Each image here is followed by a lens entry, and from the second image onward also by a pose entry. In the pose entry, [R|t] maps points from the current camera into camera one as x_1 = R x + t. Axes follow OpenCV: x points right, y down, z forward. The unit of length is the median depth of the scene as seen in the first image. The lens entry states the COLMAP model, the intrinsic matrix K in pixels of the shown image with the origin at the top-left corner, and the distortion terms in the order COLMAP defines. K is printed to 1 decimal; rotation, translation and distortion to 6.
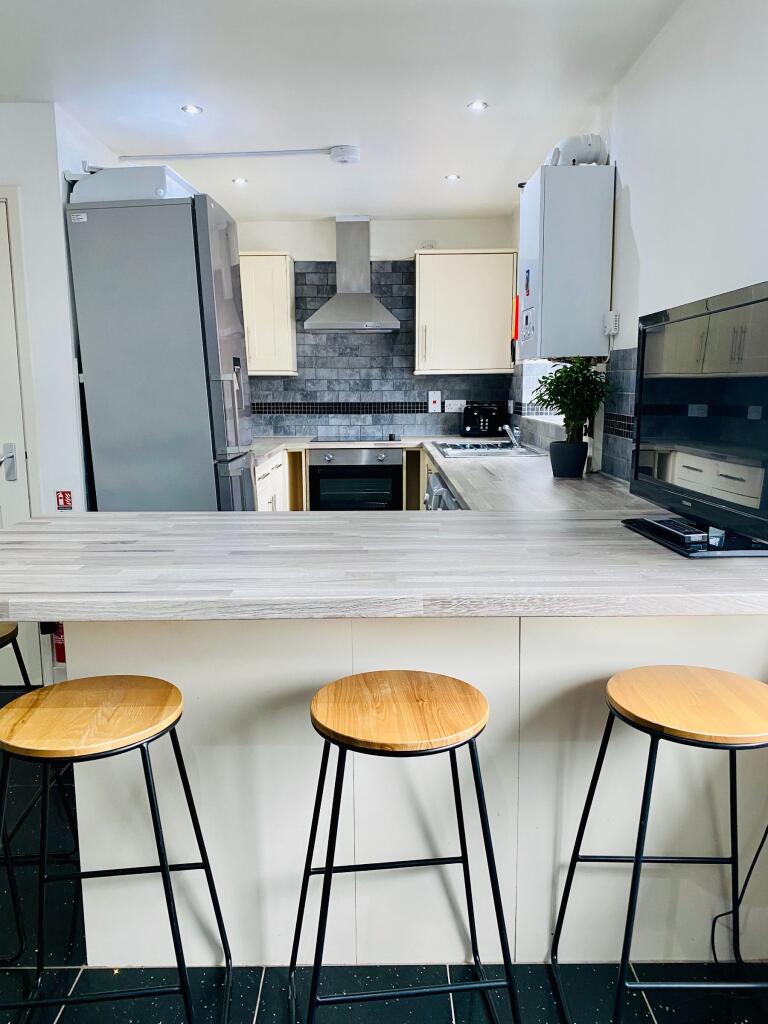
lens RADIAL K [[786.3, 0, 380.5], [0, 786.3, 515.6], [0, 0, 1]] dist [0.008508, 0.003962]
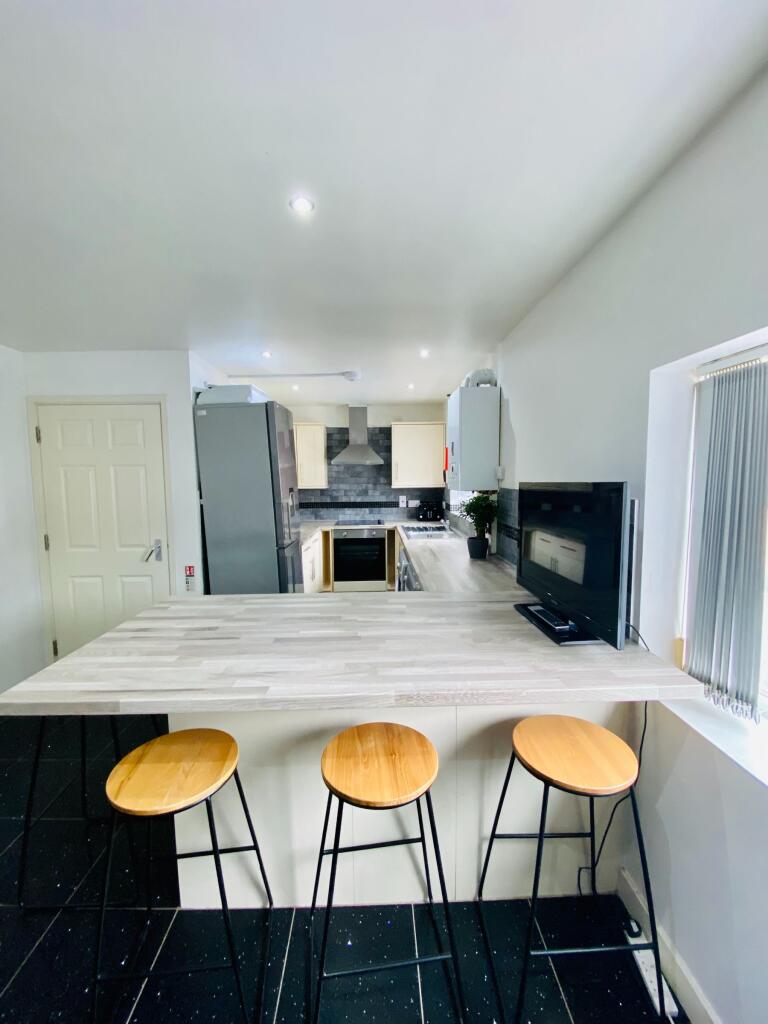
lens RADIAL K [[412.5, 0, 385.4], [0, 412.5, 516.0], [0, 0, 1]] dist [0.024920, -0.022946]
pose [[0.999679, -0.003619, 0.025085, 0.007573], [0.005342, 0.997604, -0.068981, -0.080405], [-0.024775, 0.069093, 0.997303, 0.074049]]
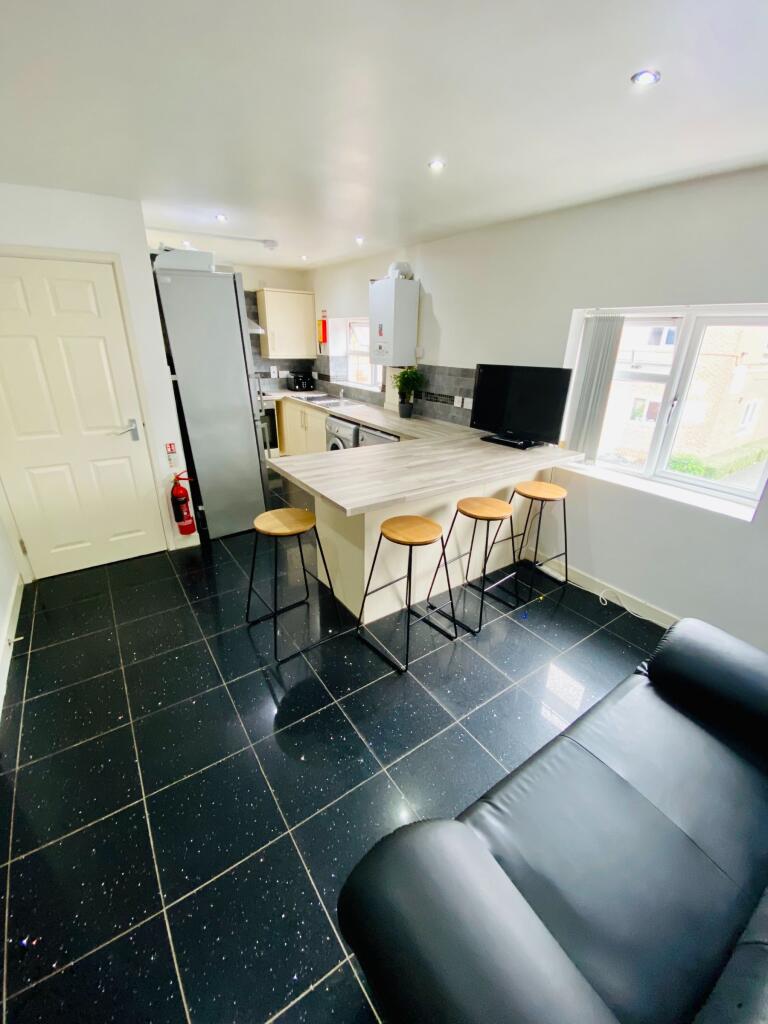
lens RADIAL K [[412.5, 0, 385.4], [0, 412.5, 516.0], [0, 0, 1]] dist [0.024920, -0.022946]
pose [[0.820728, -0.199312, 0.535425, -0.581206], [0.063592, 0.963220, 0.261081, -0.093717], [-0.567769, -0.180228, 0.803216, -0.076135]]
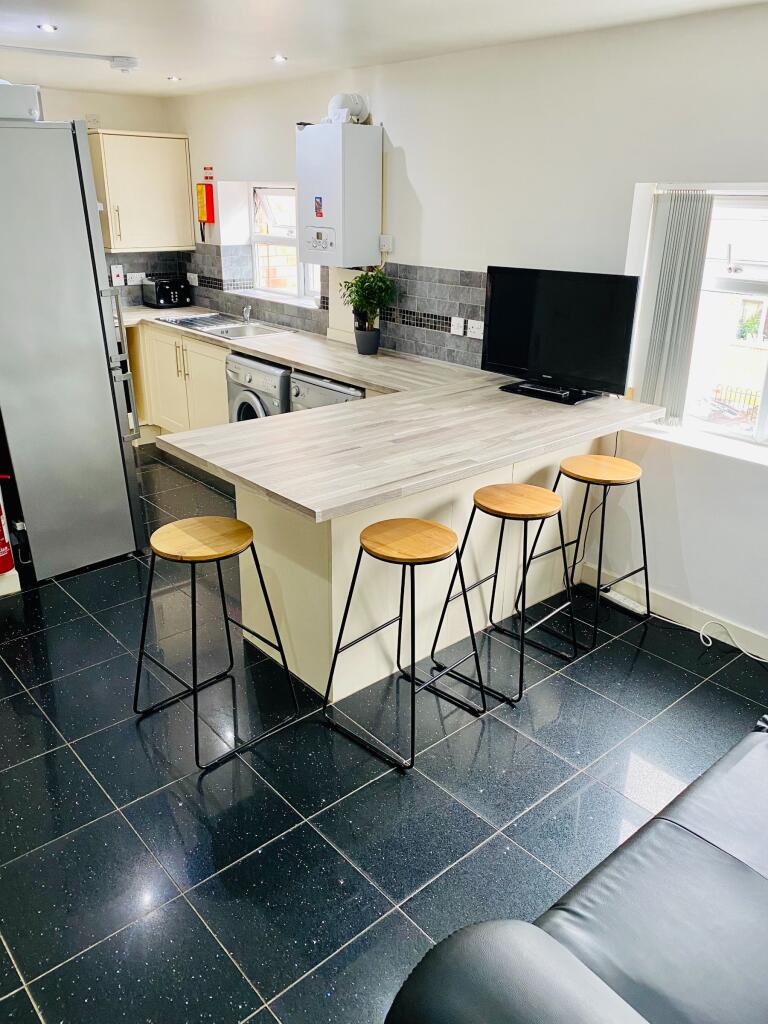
lens RADIAL K [[786.3, 0, 380.5], [0, 786.3, 515.6], [0, 0, 1]] dist [0.008508, 0.003962]
pose [[0.755977, -0.230794, 0.612563, -0.707556], [0.087796, 0.963078, 0.254506, -0.128172], [-0.648684, -0.138620, 0.748327, -0.149089]]
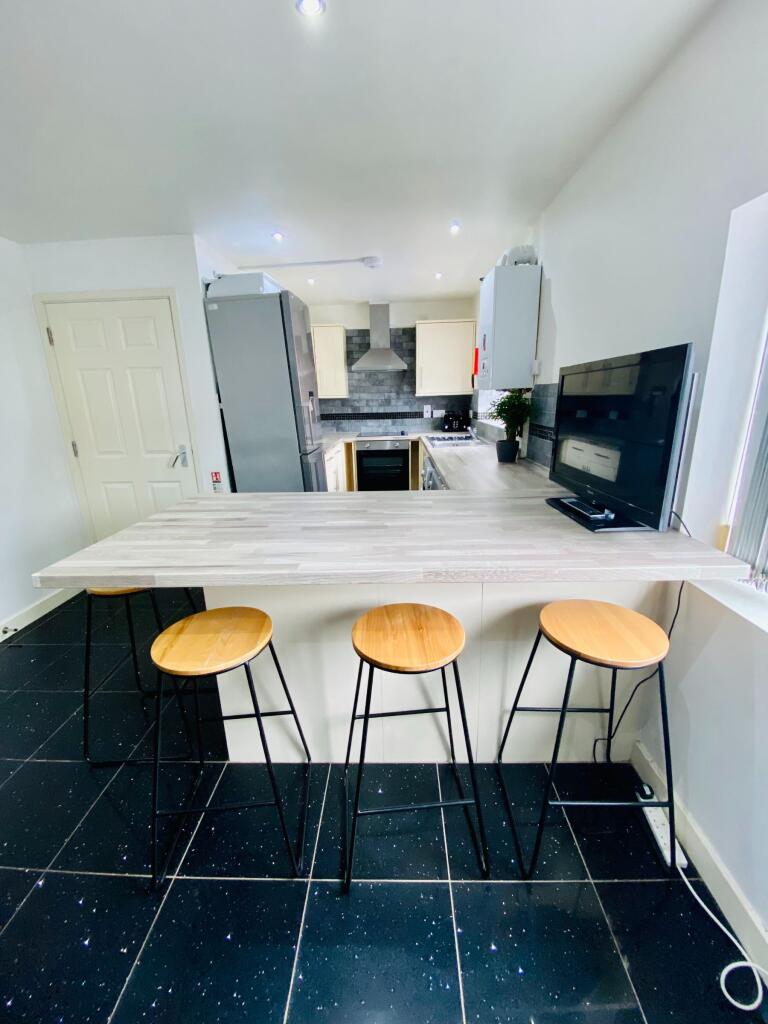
lens RADIAL K [[412.5, 0, 385.4], [0, 412.5, 516.0], [0, 0, 1]] dist [0.024920, -0.022946]
pose [[0.999506, -0.008381, -0.030276, 0.002783], [0.011909, 0.992909, 0.118282, -0.041640], [0.029070, -0.118584, 0.992518, 0.093902]]
